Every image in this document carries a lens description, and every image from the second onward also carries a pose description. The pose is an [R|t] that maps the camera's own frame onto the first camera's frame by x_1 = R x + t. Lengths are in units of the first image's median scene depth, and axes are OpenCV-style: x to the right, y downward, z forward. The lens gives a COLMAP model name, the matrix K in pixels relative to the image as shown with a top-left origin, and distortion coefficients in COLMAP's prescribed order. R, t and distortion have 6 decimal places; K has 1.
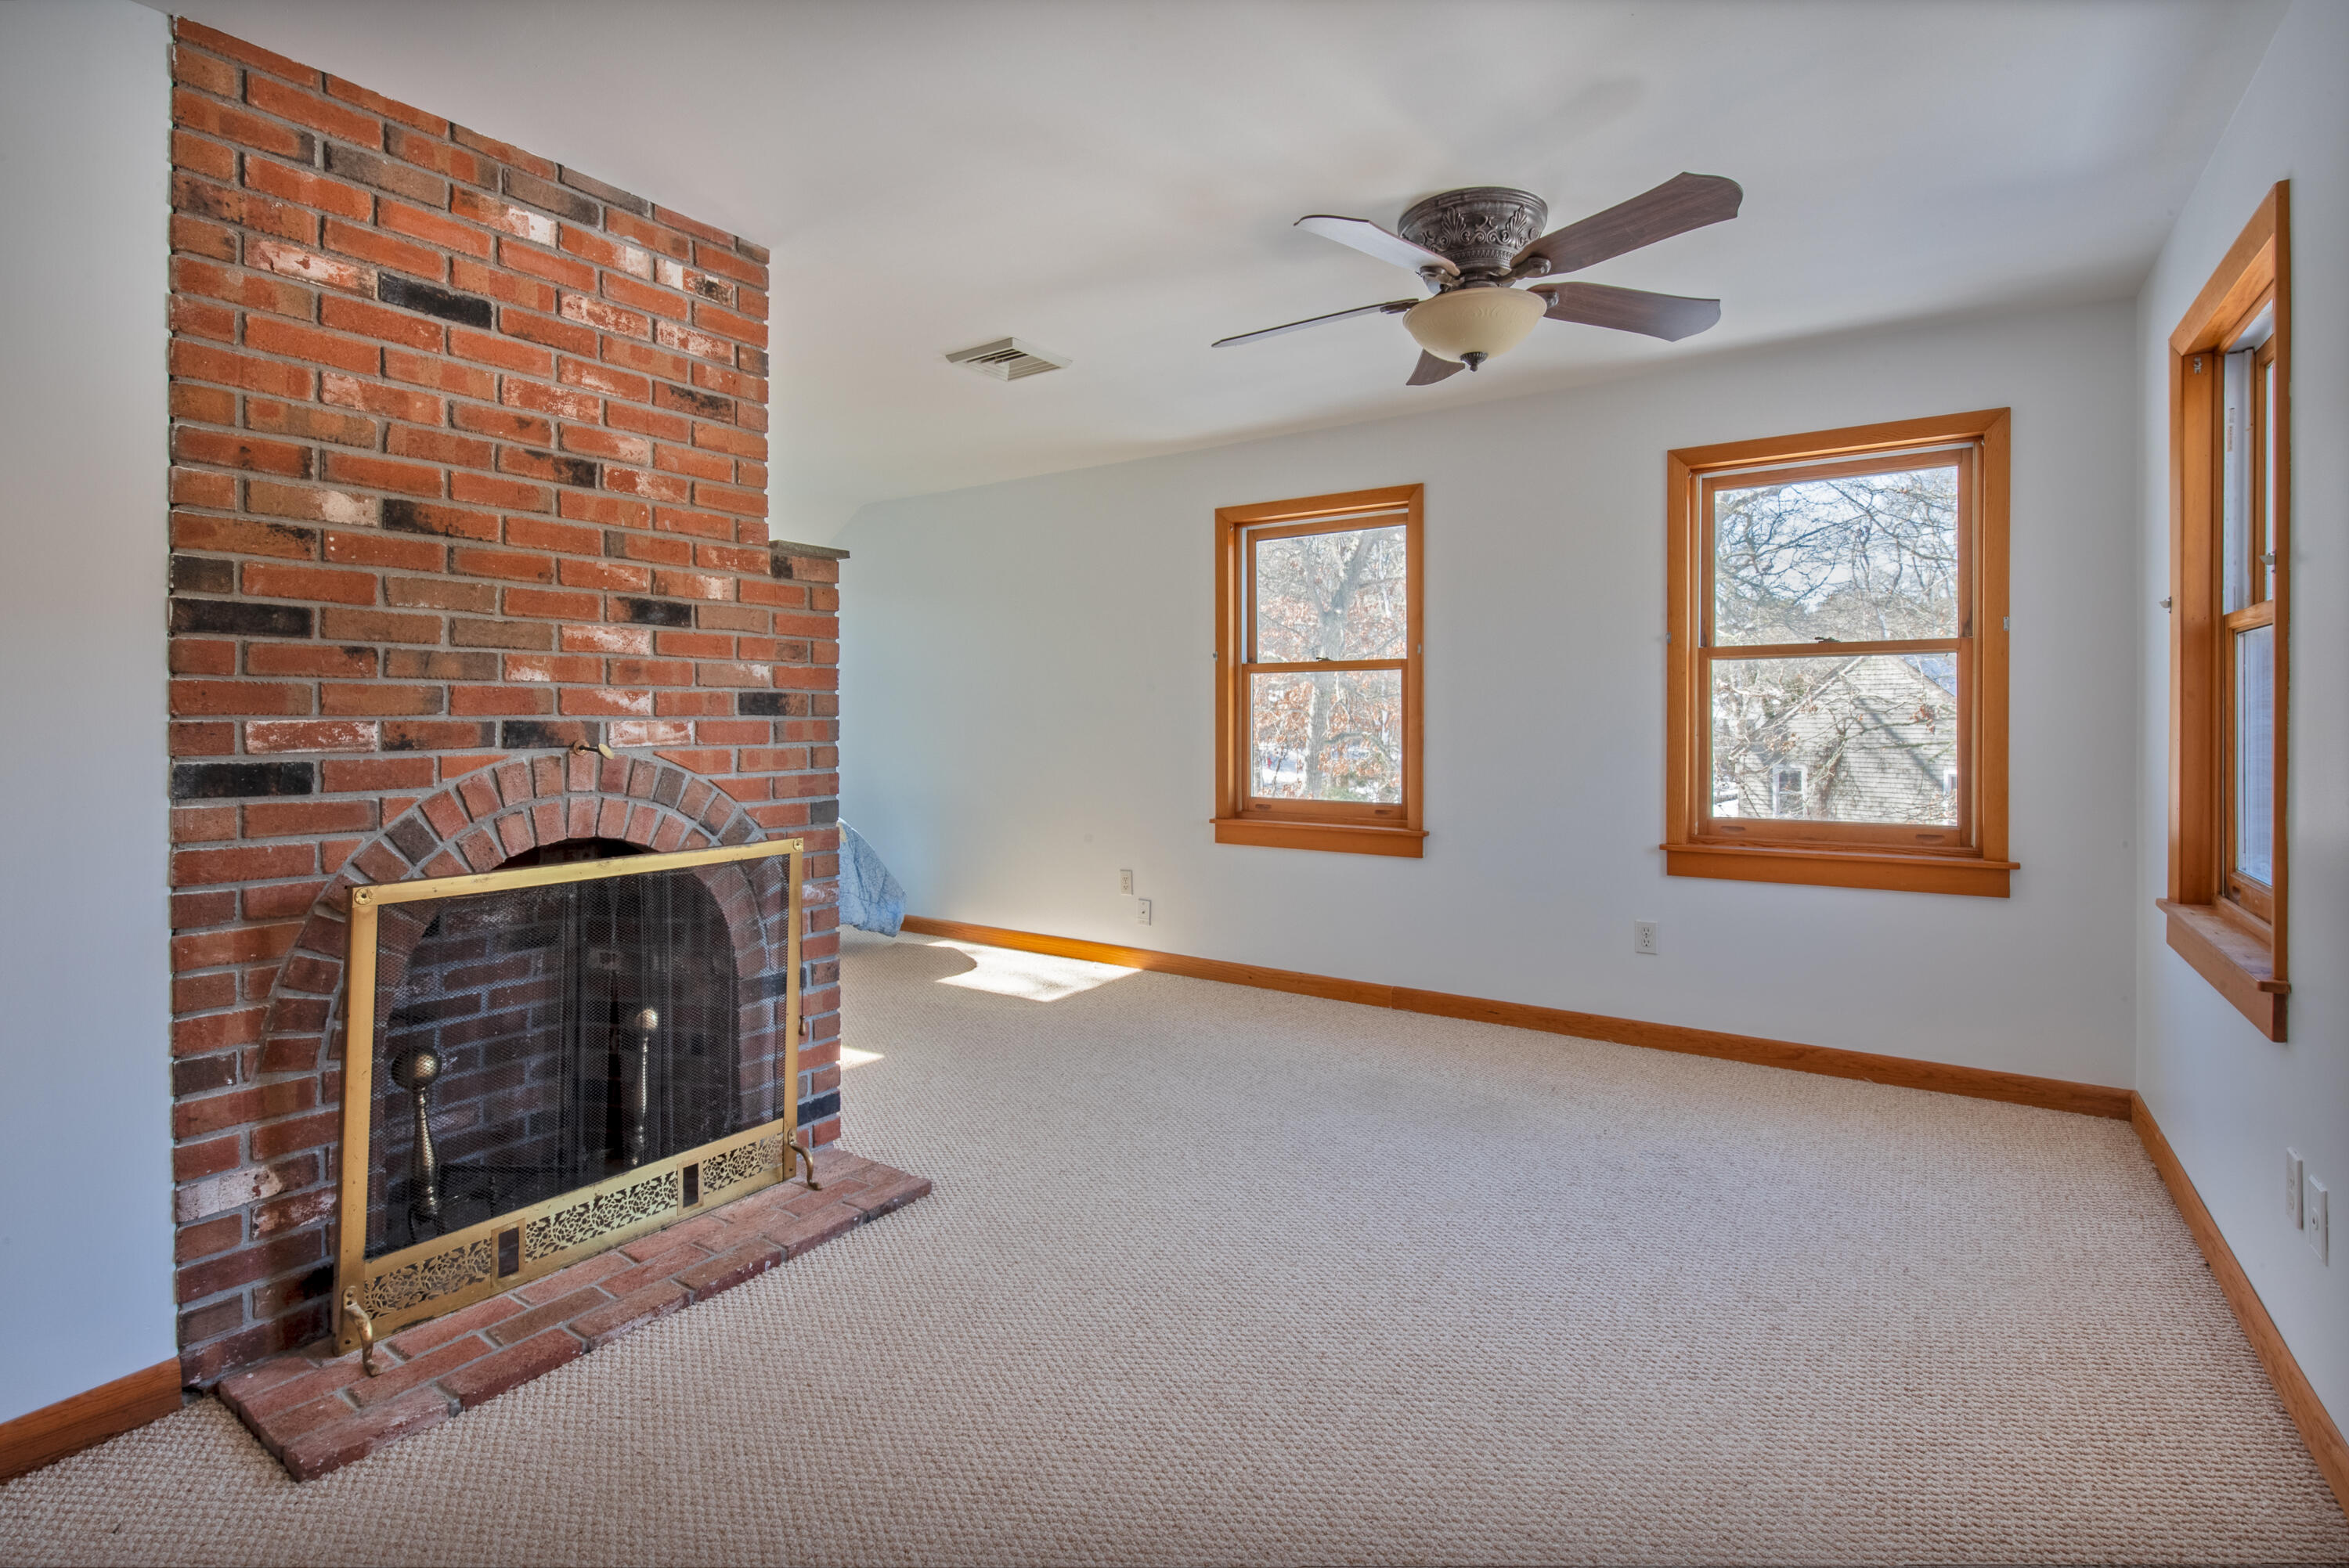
lens RADIAL K [[1067.8, 0, 1207.3], [0, 1067.8, 720.0], [0, 0, 1]] dist [-0.016521, -0.000276]
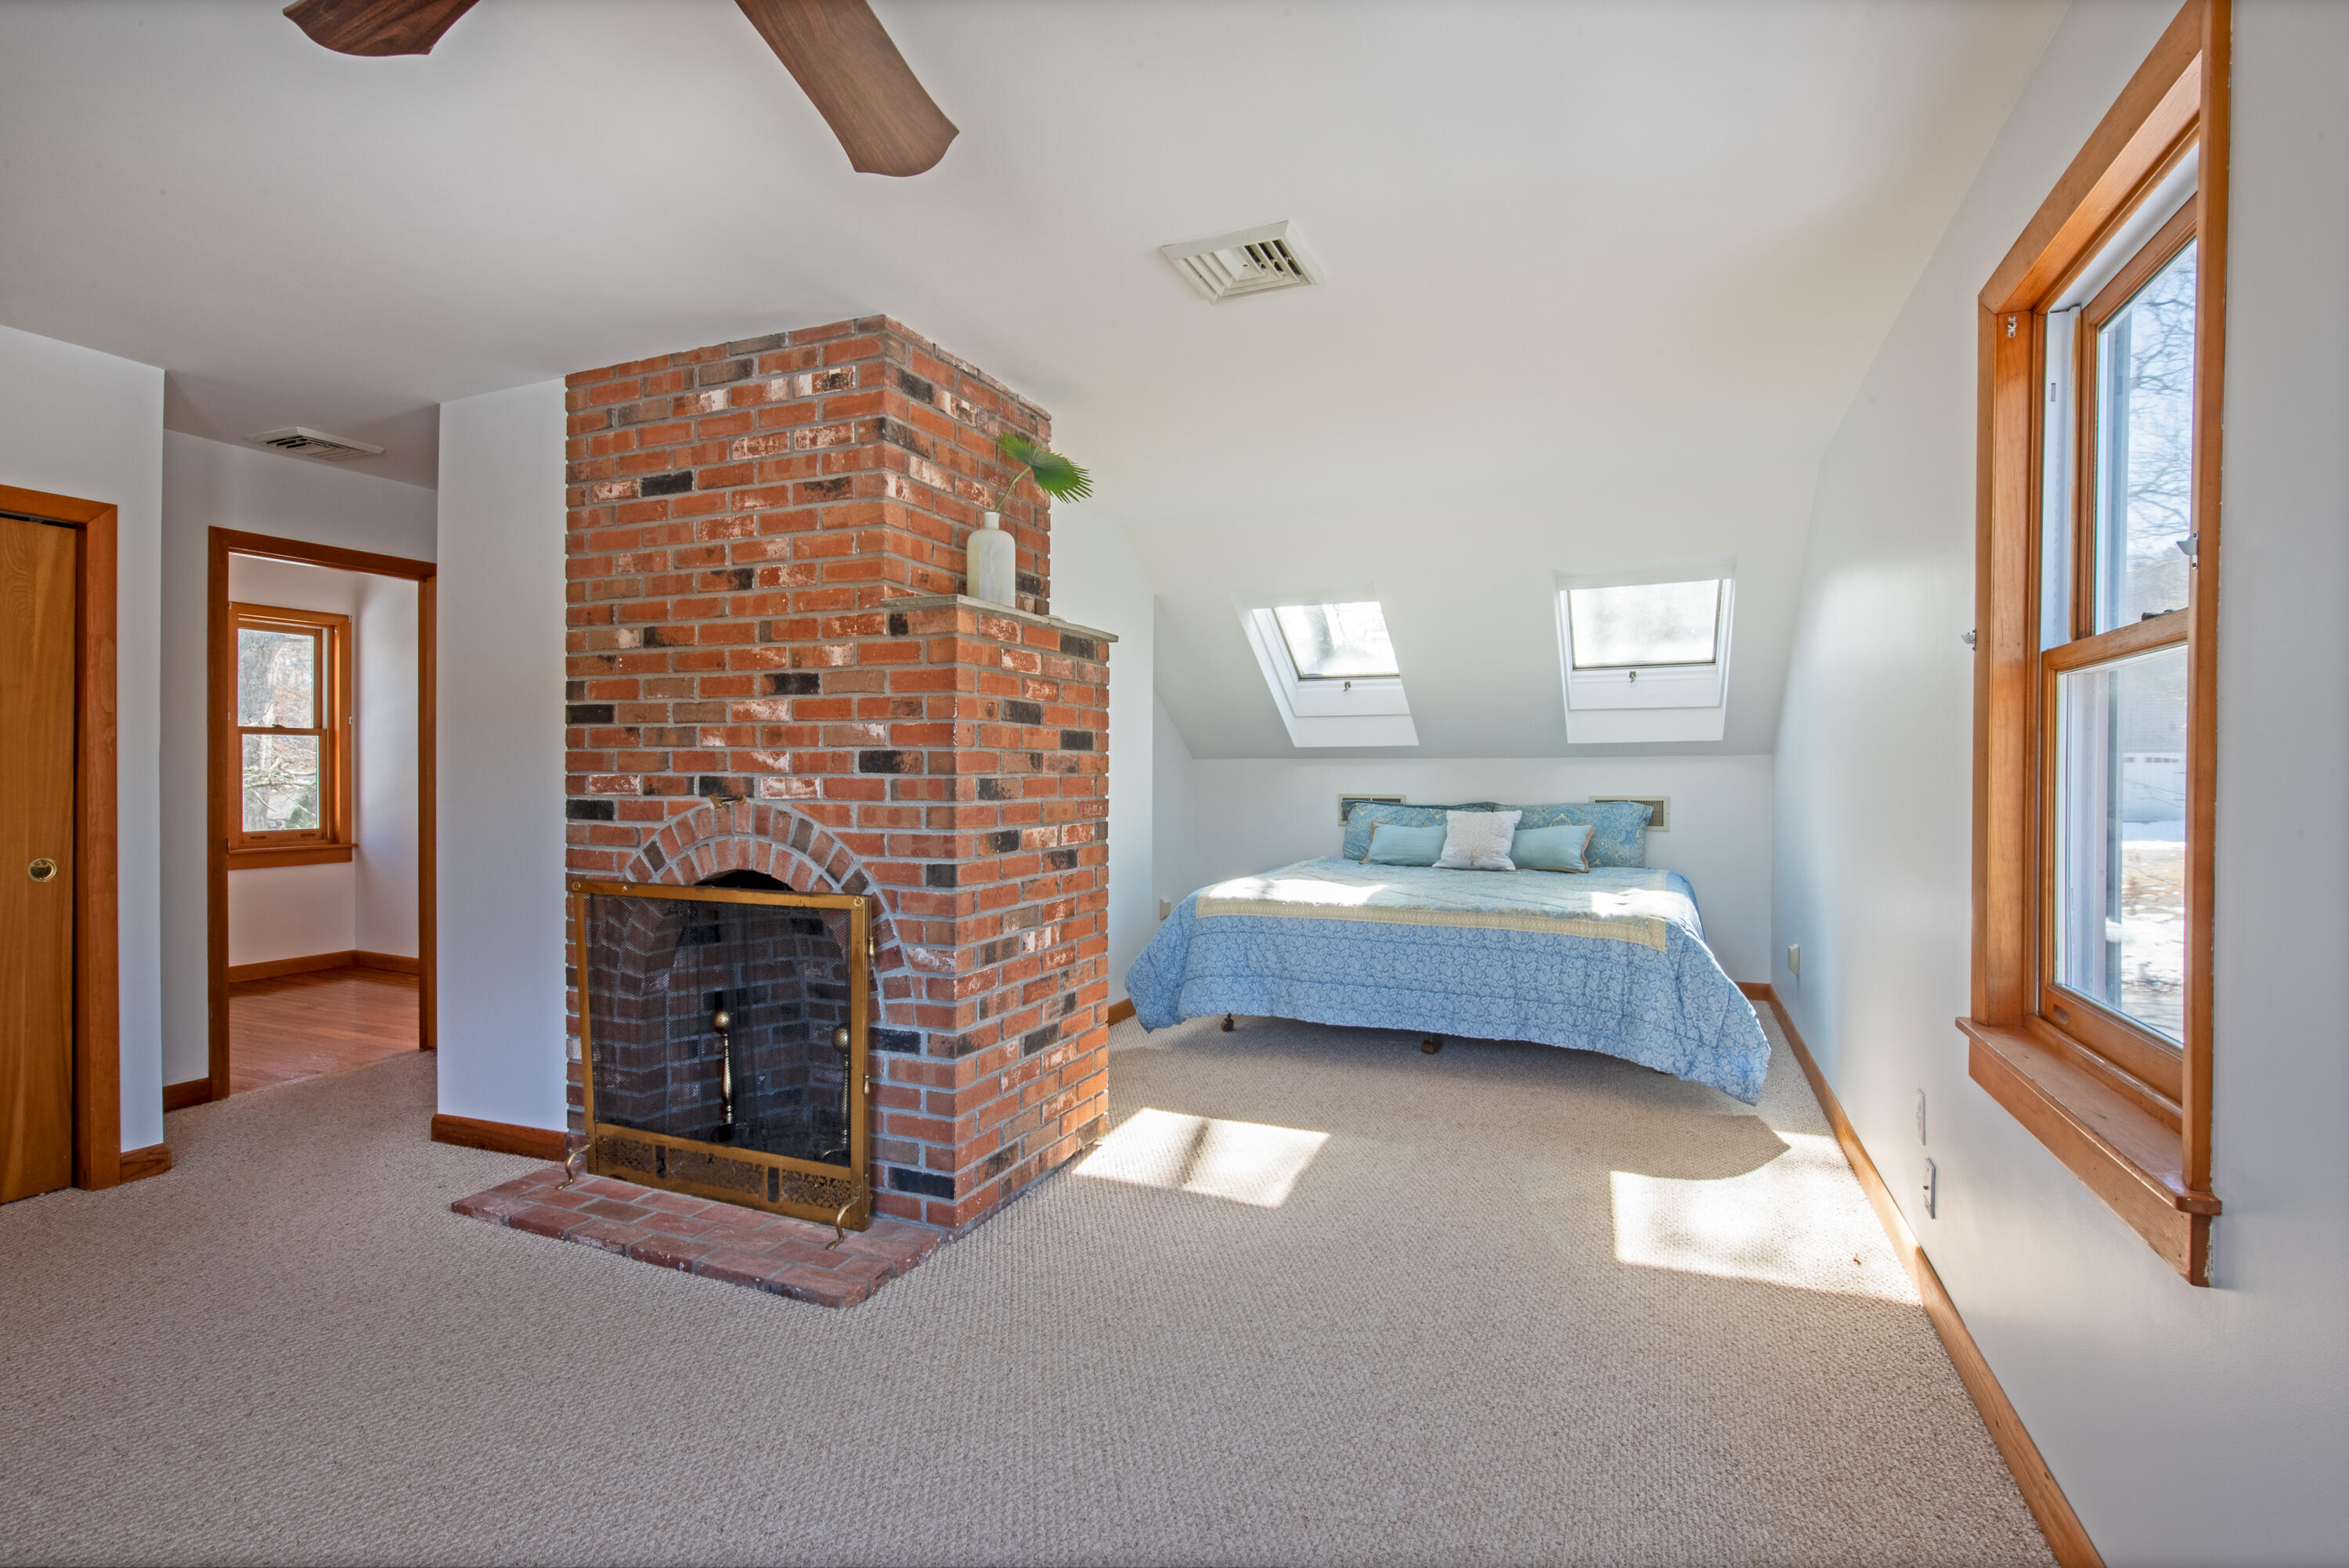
lens RADIAL K [[1140.8, 0, 1169.9], [0, 1140.8, 778.1], [0, 0, 1]] dist [-0.005917, -0.000052]
pose [[0.180058, 0.009659, -0.983609, 0.828670], [-0.007831, 0.999934, 0.008386, -0.012673], [0.983625, 0.006193, 0.180121, 1.254437]]
